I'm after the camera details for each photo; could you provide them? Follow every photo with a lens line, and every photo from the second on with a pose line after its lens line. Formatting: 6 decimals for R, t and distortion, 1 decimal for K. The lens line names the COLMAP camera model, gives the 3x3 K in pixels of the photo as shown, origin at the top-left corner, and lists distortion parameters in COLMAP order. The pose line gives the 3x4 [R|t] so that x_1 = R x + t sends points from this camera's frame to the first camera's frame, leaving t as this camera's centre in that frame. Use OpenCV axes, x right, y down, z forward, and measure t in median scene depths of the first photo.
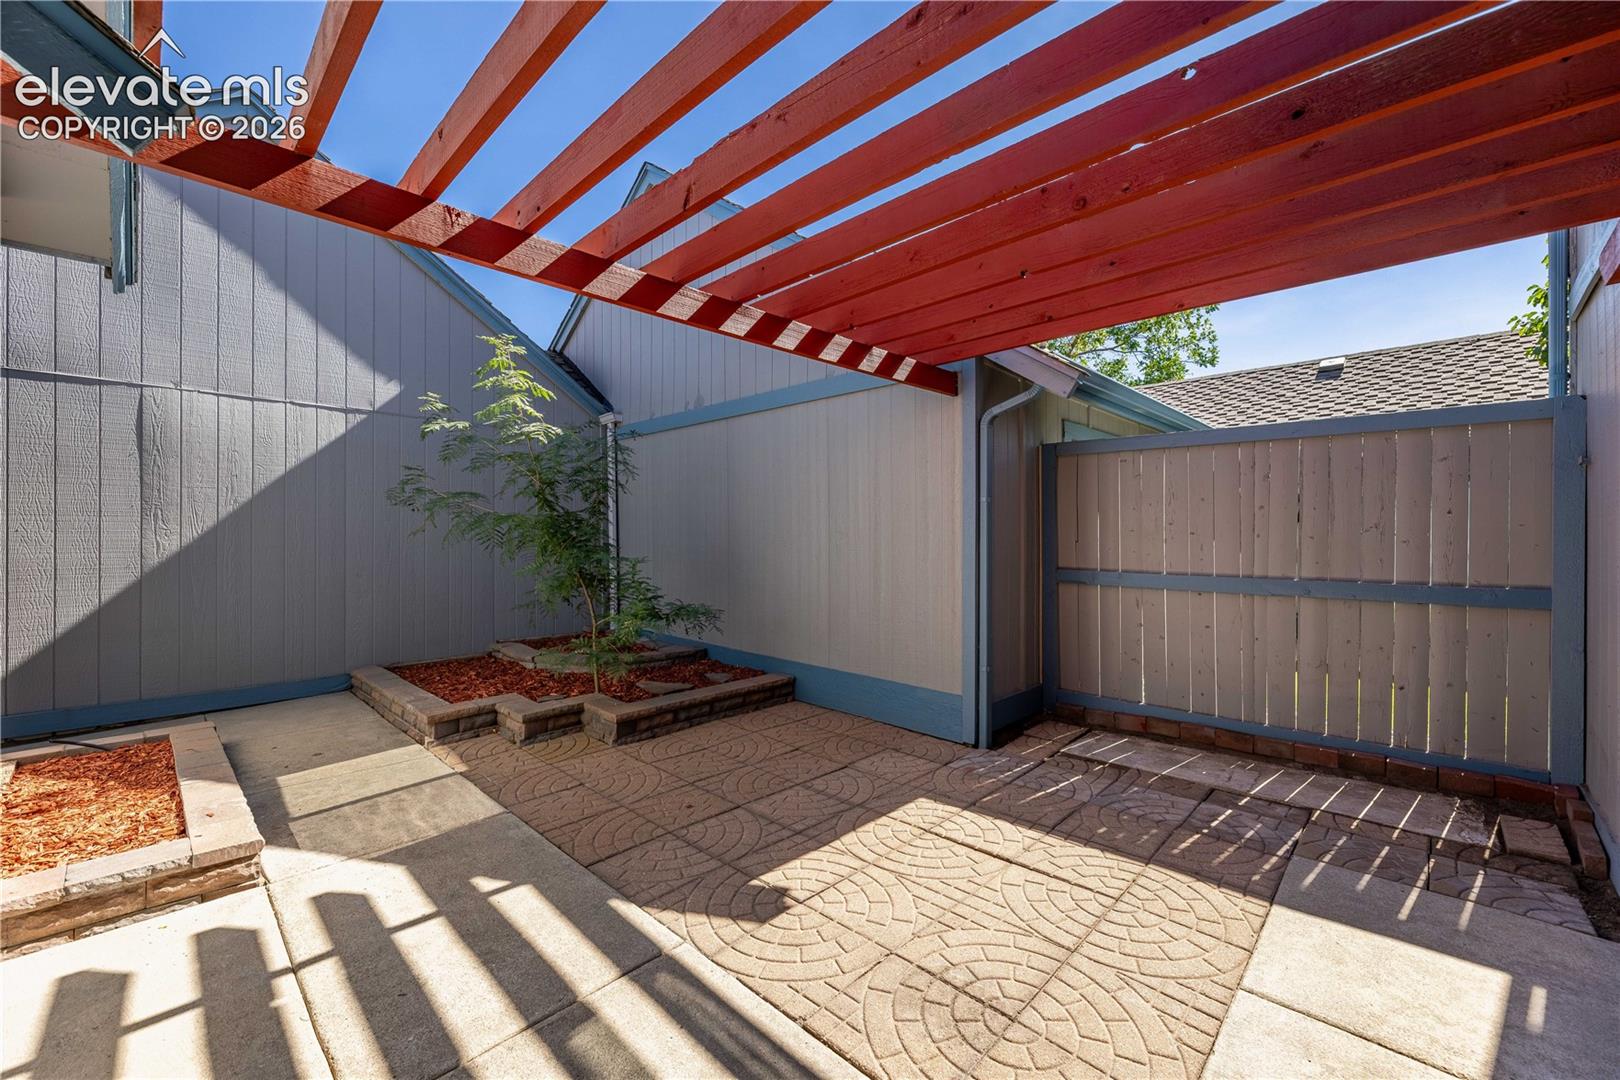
lens RADIAL K [[652.7, 0, 804.7], [0, 652.7, 535.9], [0, 0, 1]] dist [-0.002375, 0.000076]
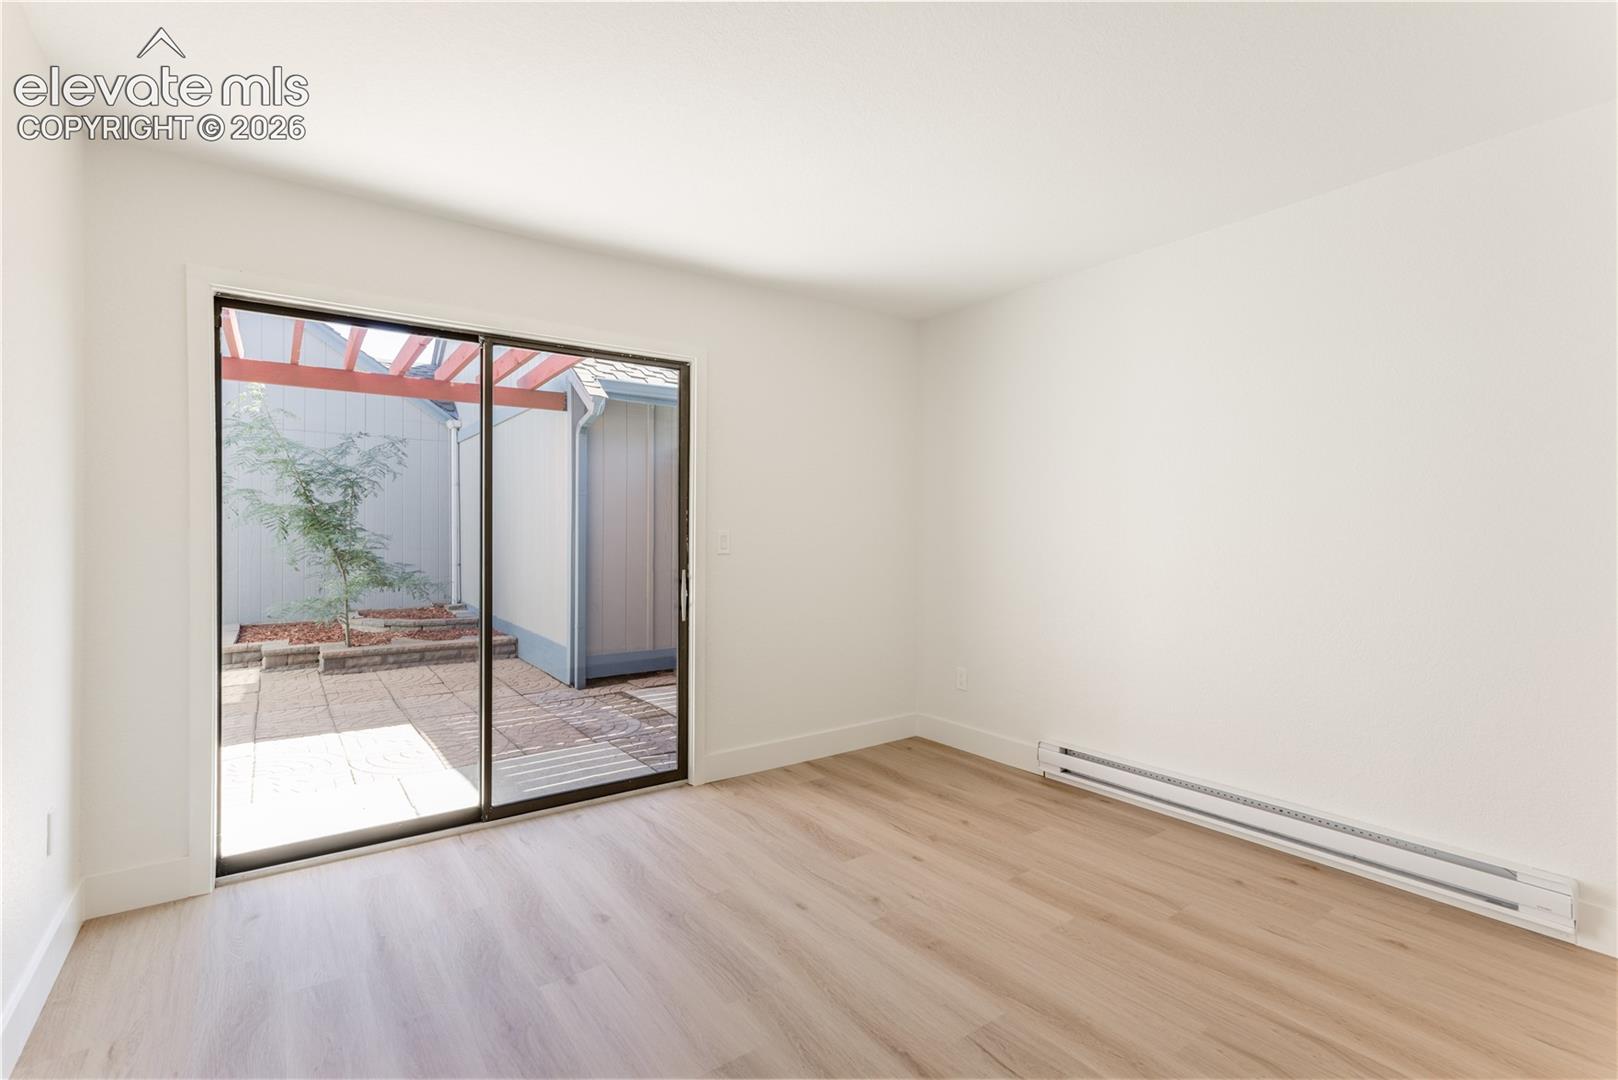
lens RADIAL K [[759.4, 0, 817.1], [0, 759.4, 528.5], [0, 0, 1]] dist [0.002692, 0.000263]
pose [[0.984313, 0.000688, -0.176432, 1.045609], [-0.002105, 0.999967, -0.007843, 0.028059], [0.176420, 0.008092, 0.984282, -0.393462]]
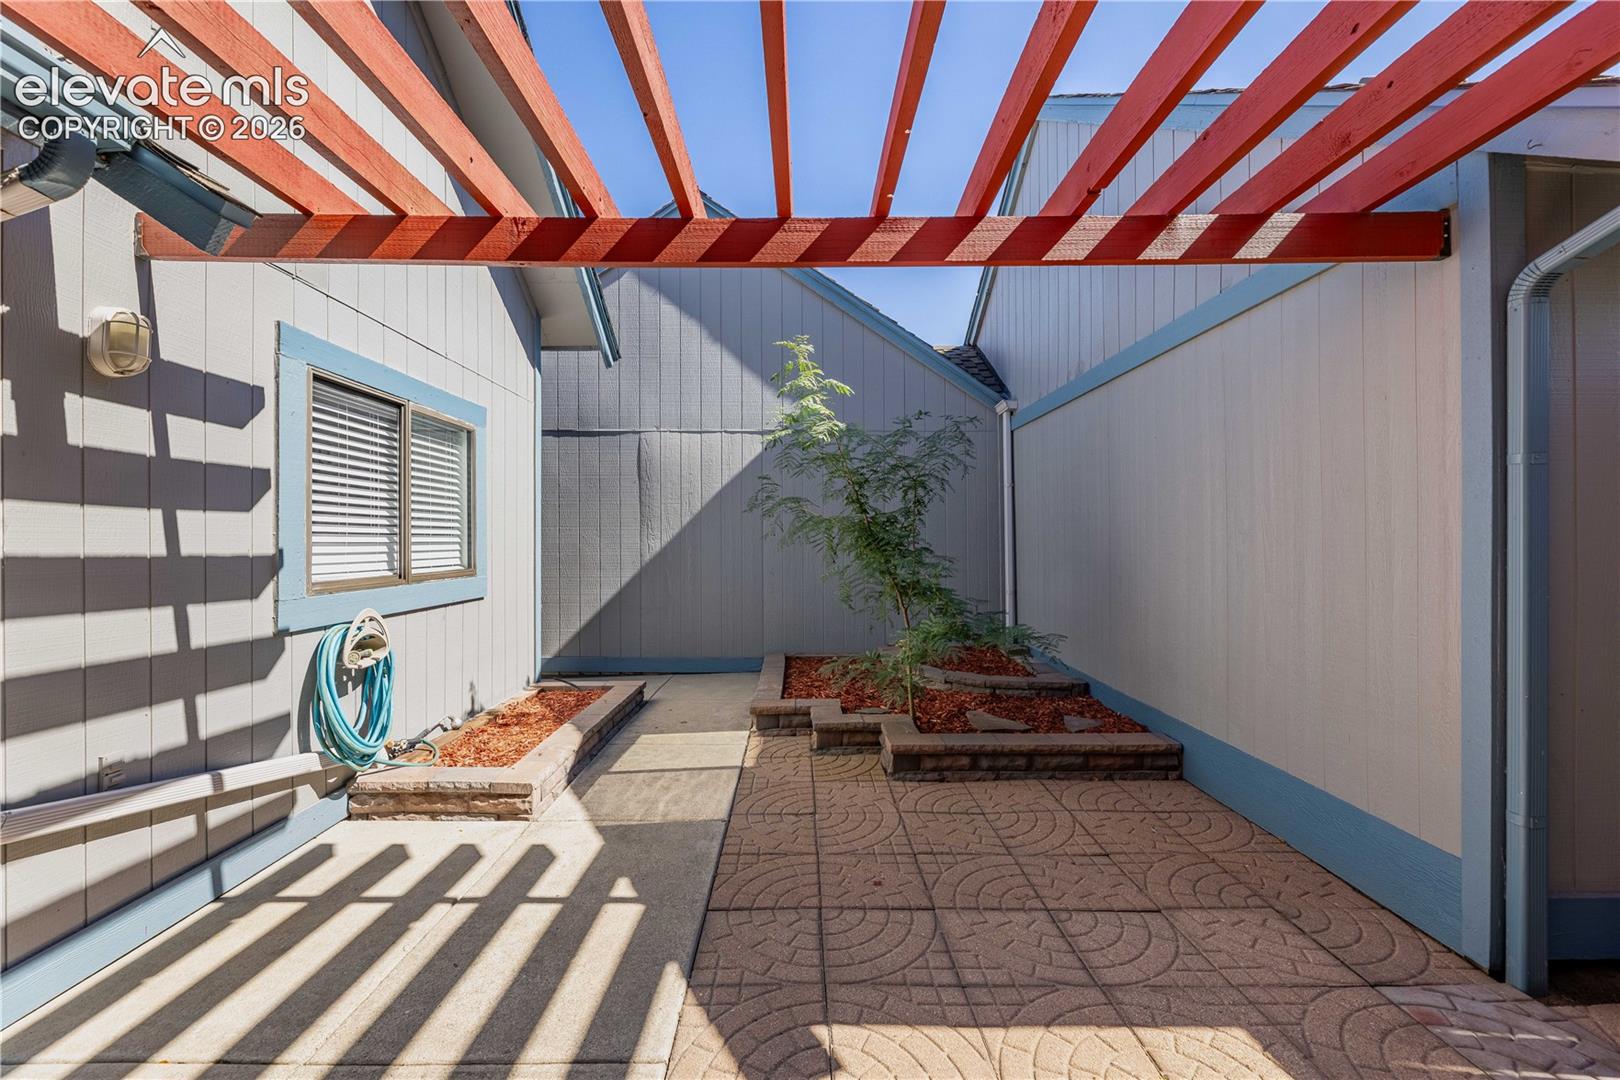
lens RADIAL K [[657.8, 0, 796.8], [0, 657.8, 539.7], [0, 0, 1]] dist [-0.001835, -0.000291]
pose [[0.695532, -0.002093, -0.718492, 0.265060], [0.001620, 0.999998, -0.001345, 0.002350], [0.718494, -0.000228, 0.695534, 0.312523]]
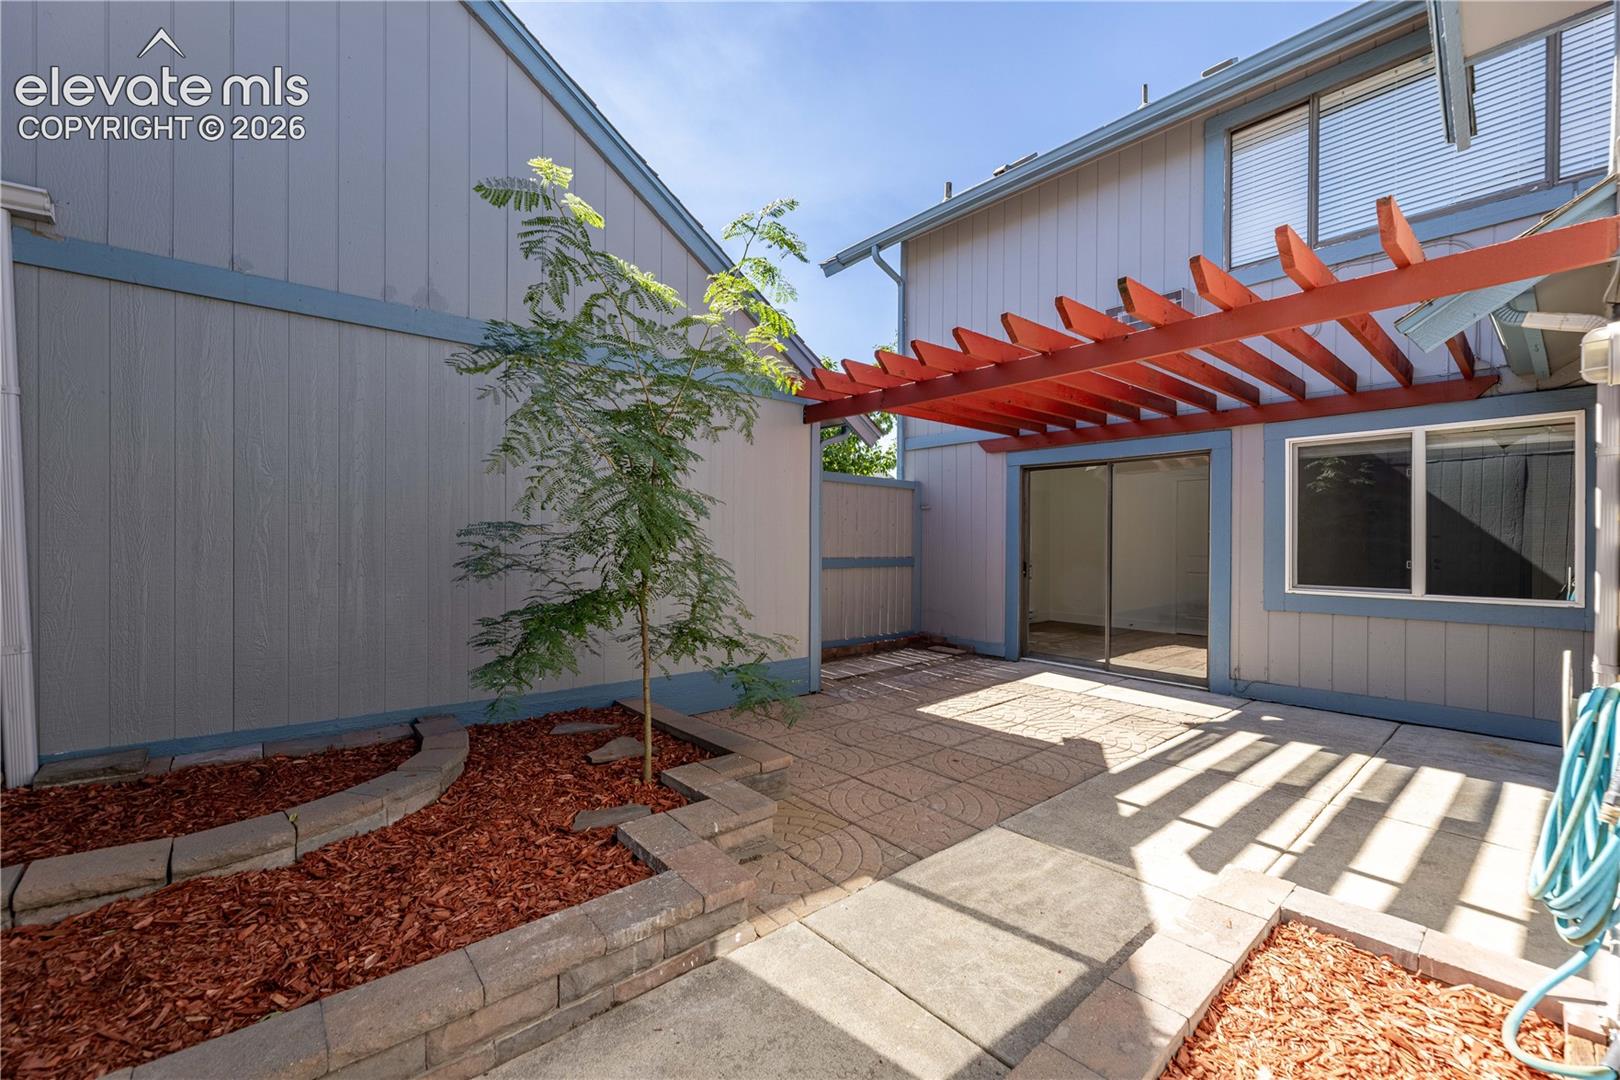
lens RADIAL K [[660.8, 0, 810.0], [0, 660.8, 540.0], [0, 0, 1]] dist [0.000146, -0.000167]
pose [[0.079704, 0.001383, 0.996818, -1.137421], [-0.003091, 0.999995, -0.001141, 0.014262], [-0.996814, -0.002990, 0.079708, 0.955672]]
